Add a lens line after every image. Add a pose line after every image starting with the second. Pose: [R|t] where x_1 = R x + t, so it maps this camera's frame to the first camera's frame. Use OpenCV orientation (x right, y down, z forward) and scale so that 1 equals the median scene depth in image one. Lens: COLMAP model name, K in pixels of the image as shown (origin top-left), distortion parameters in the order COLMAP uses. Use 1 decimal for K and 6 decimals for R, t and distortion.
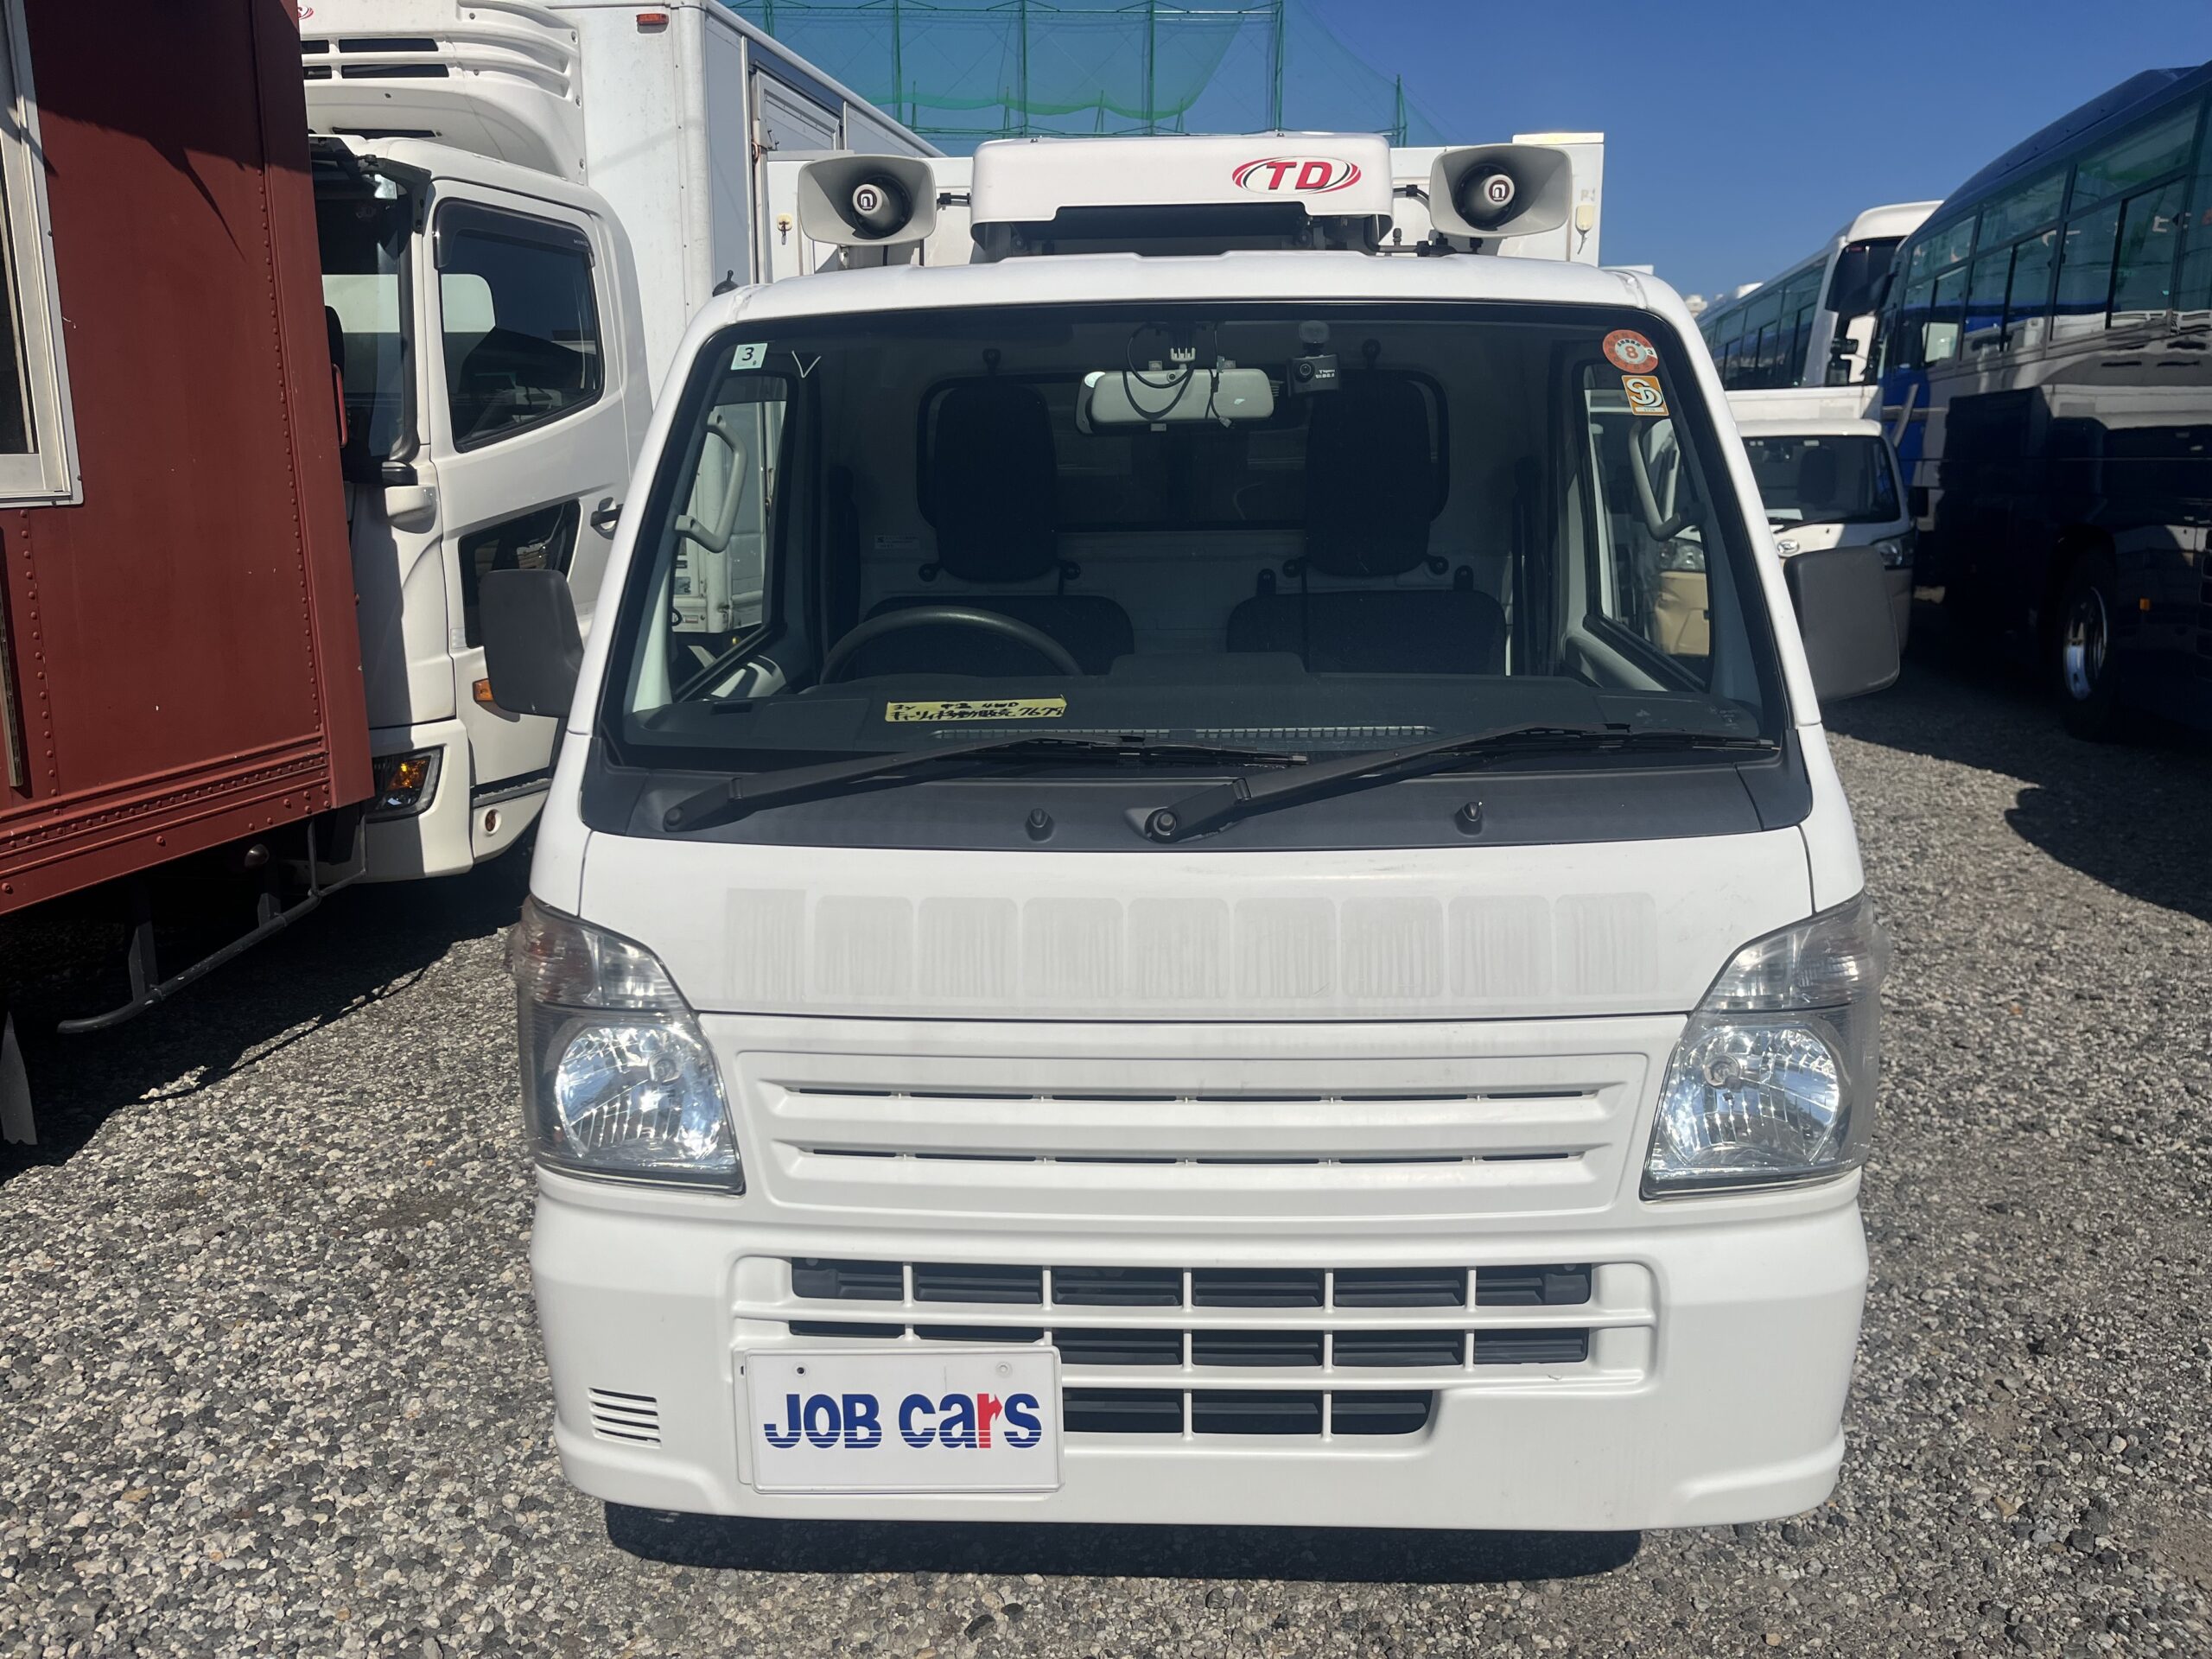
lens RADIAL K [[1684.1, 0, 1106.0], [0, 1684.1, 829.5], [0, 0, 1]] dist [0.000913, -0.002604]
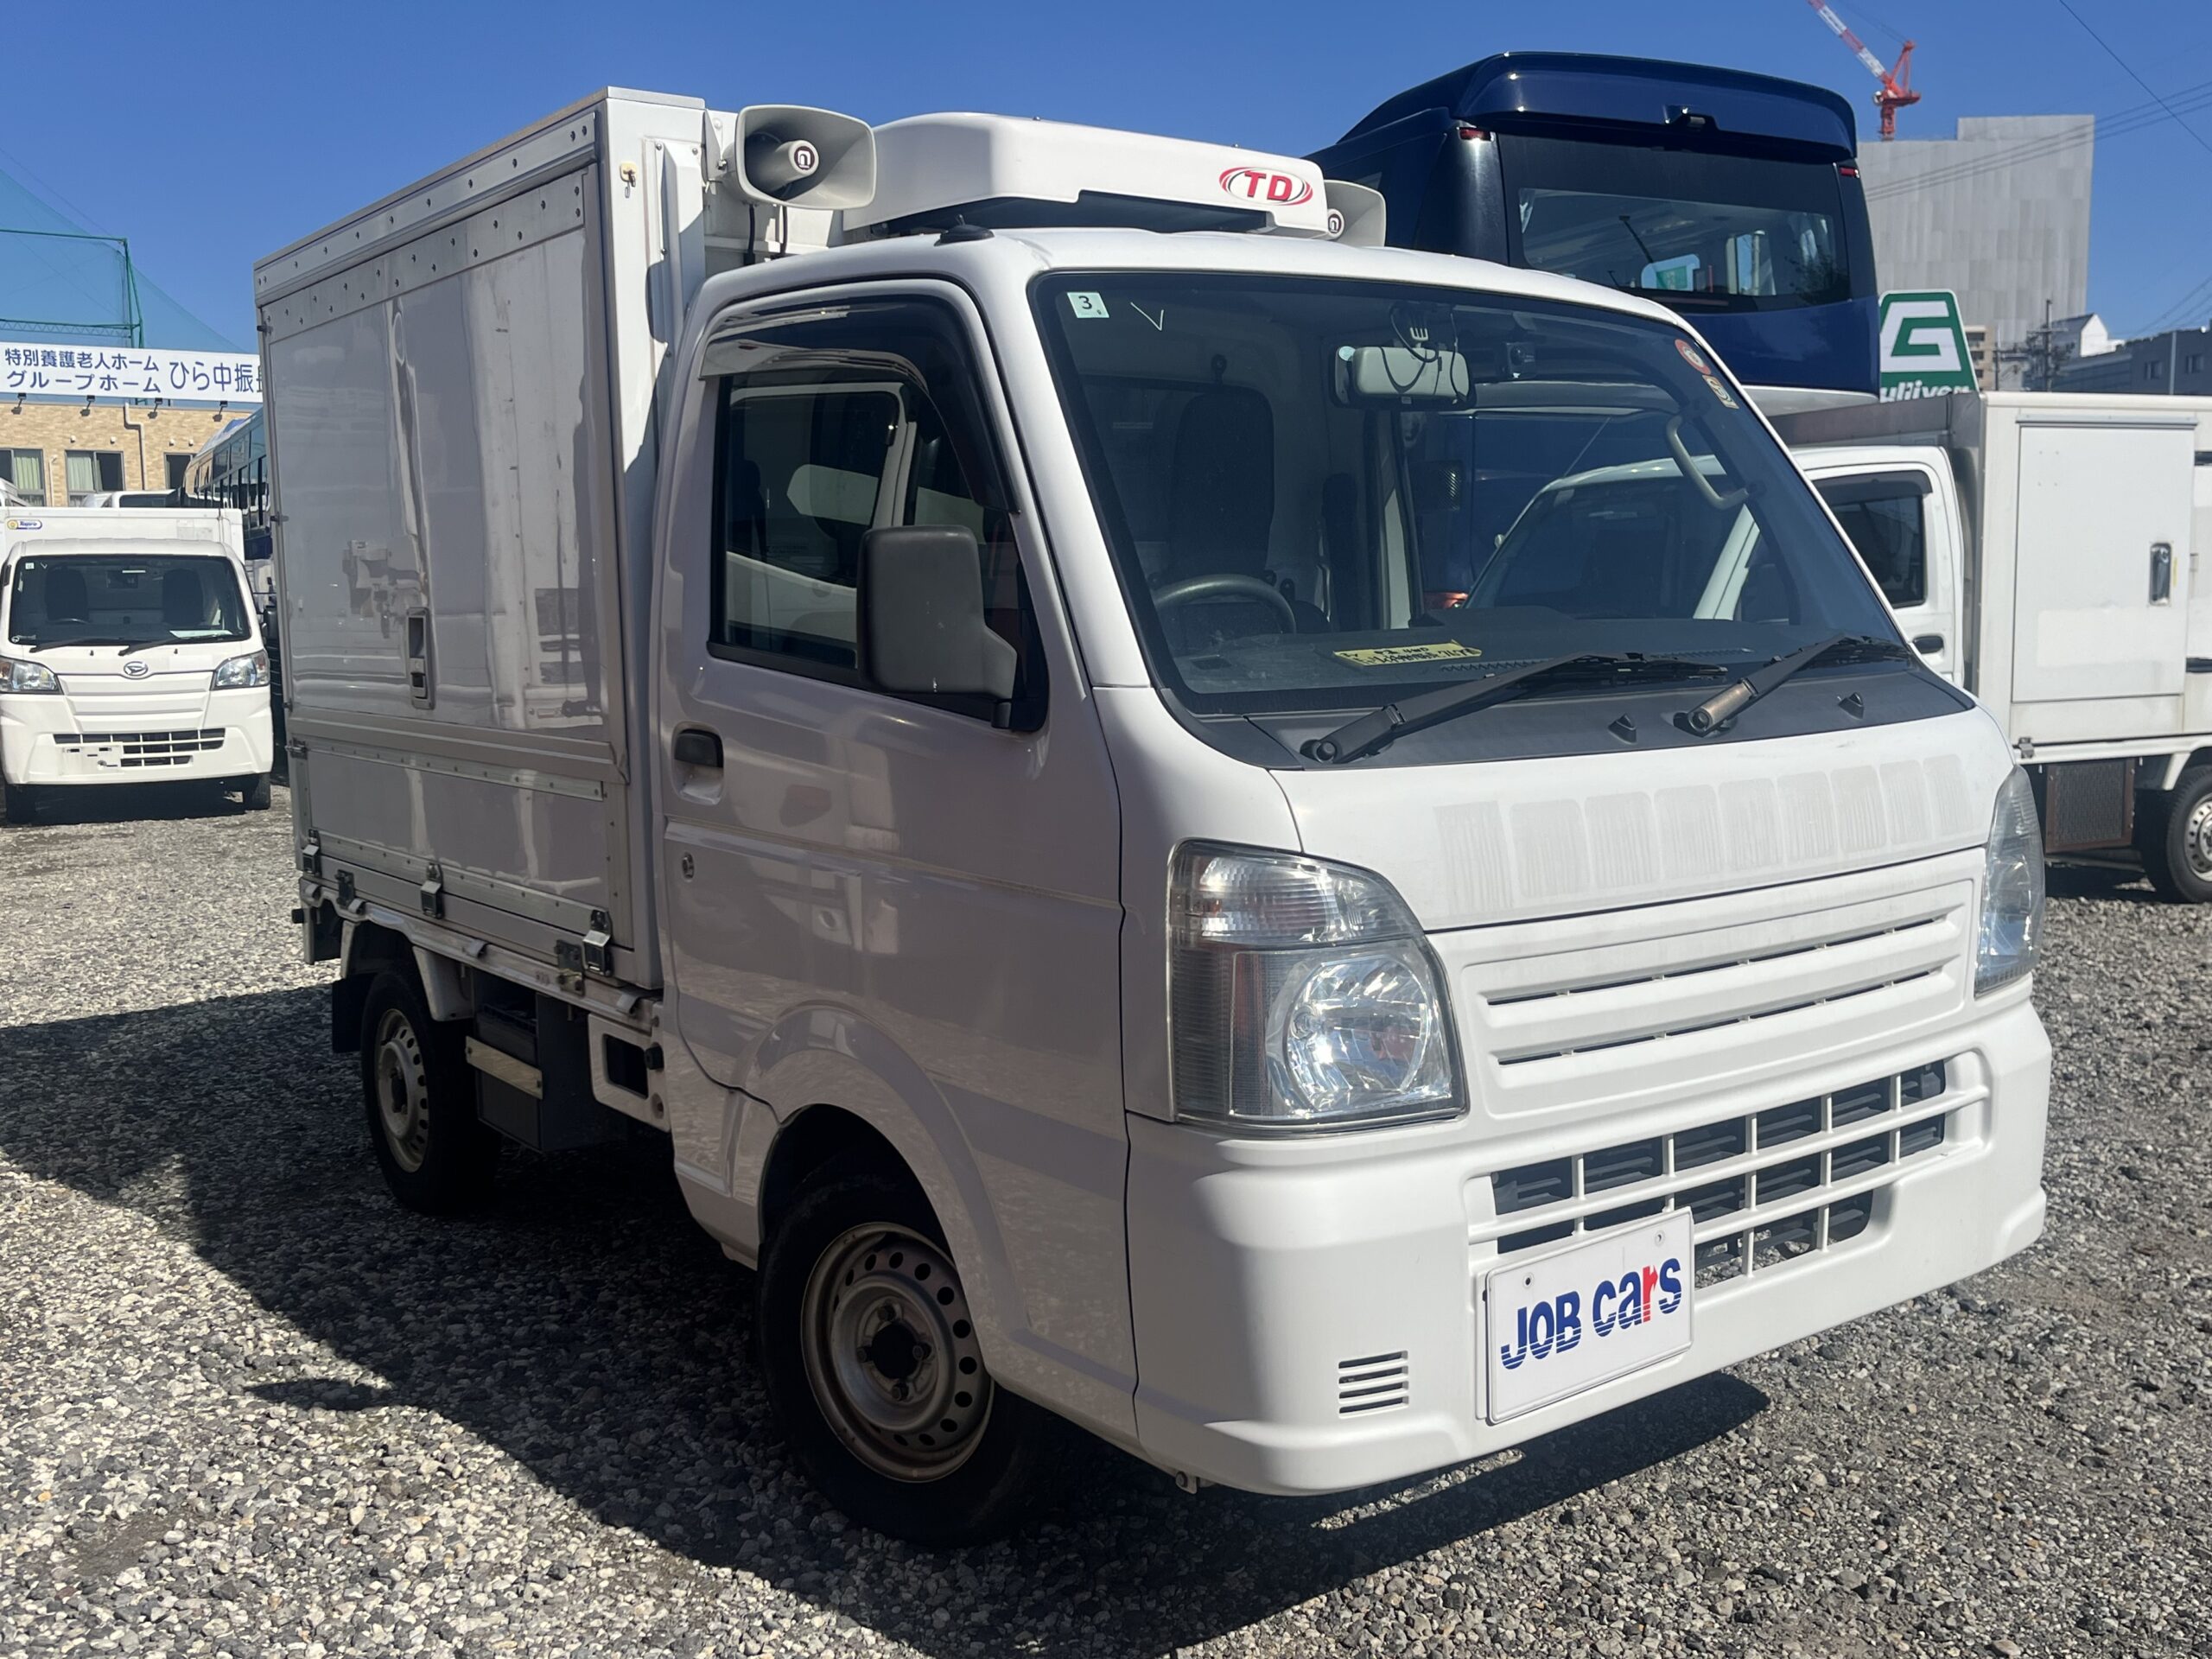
lens RADIAL K [[2110.8, 0, 1106.0], [0, 2110.8, 829.5], [0, 0, 1]] dist [0.007706, -0.016046]
pose [[0.780217, -0.073970, 0.621119, -1.135128], [0.139601, 0.988529, -0.057635, 0.092025], [-0.609731, 0.131677, 0.781594, 0.133167]]
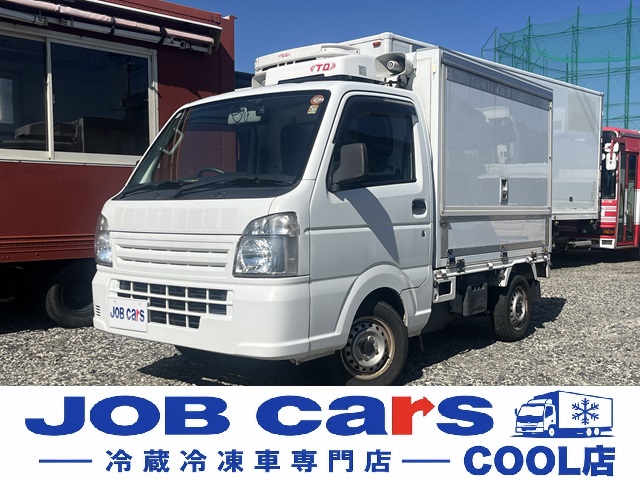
lens RADIAL K [[678.0, 0, 320.0], [0, 678.0, 240.0], [0, 0, 1]] dist [0.075063, -0.030755]
pose [[0.807154, 0.035209, -0.589290, 1.530356], [-0.131617, 0.983827, -0.121494, 0.306244], [0.575482, 0.175625, 0.798734, -0.329109]]
